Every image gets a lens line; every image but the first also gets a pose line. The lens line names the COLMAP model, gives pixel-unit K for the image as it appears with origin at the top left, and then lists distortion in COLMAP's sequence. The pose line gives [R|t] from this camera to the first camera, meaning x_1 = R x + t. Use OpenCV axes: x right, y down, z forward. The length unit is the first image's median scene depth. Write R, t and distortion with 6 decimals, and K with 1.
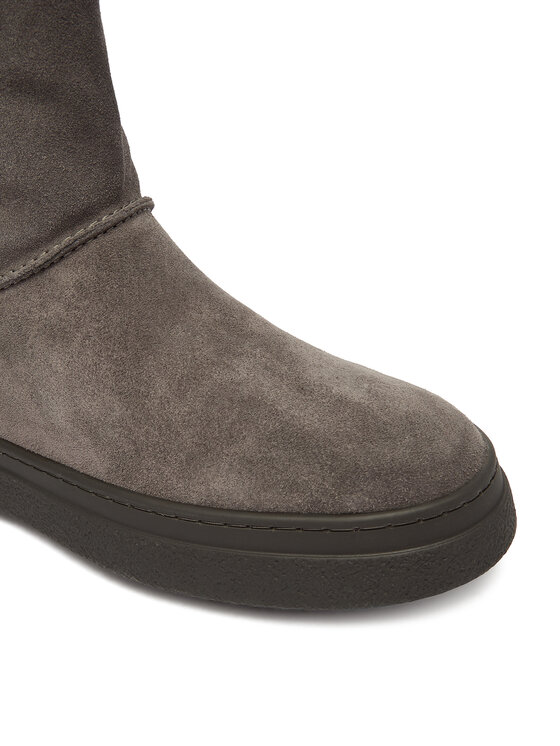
lens RADIAL K [[804.3, 0, 280.0], [0, 804.3, 373.0], [0, 0, 1]] dist [-0.068251, 0.028745]
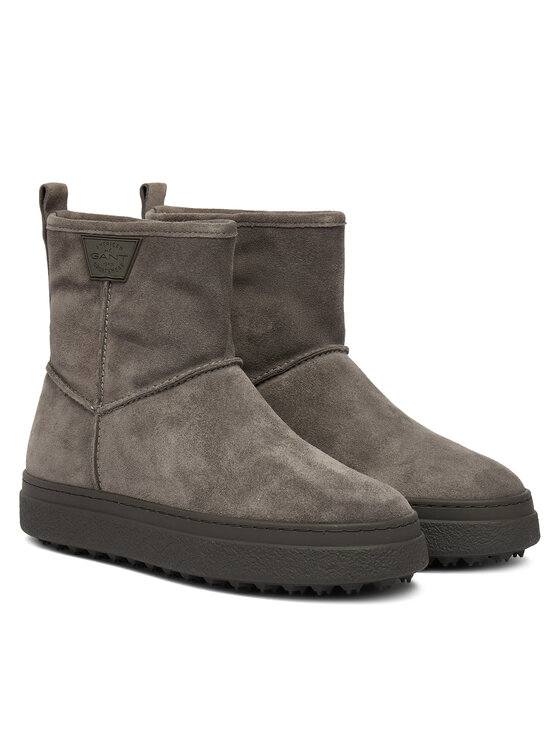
lens RADIAL K [[1712.8, 0, 280.0], [0, 1712.8, 373.0], [0, 0, 1]] dist [-0.013425, -0.013788]
pose [[0.985777, 0.114571, -0.122950, 0.390240], [-0.151014, 0.924909, -0.348911, 1.122644], [0.073742, 0.362515, 0.929056, -2.479341]]
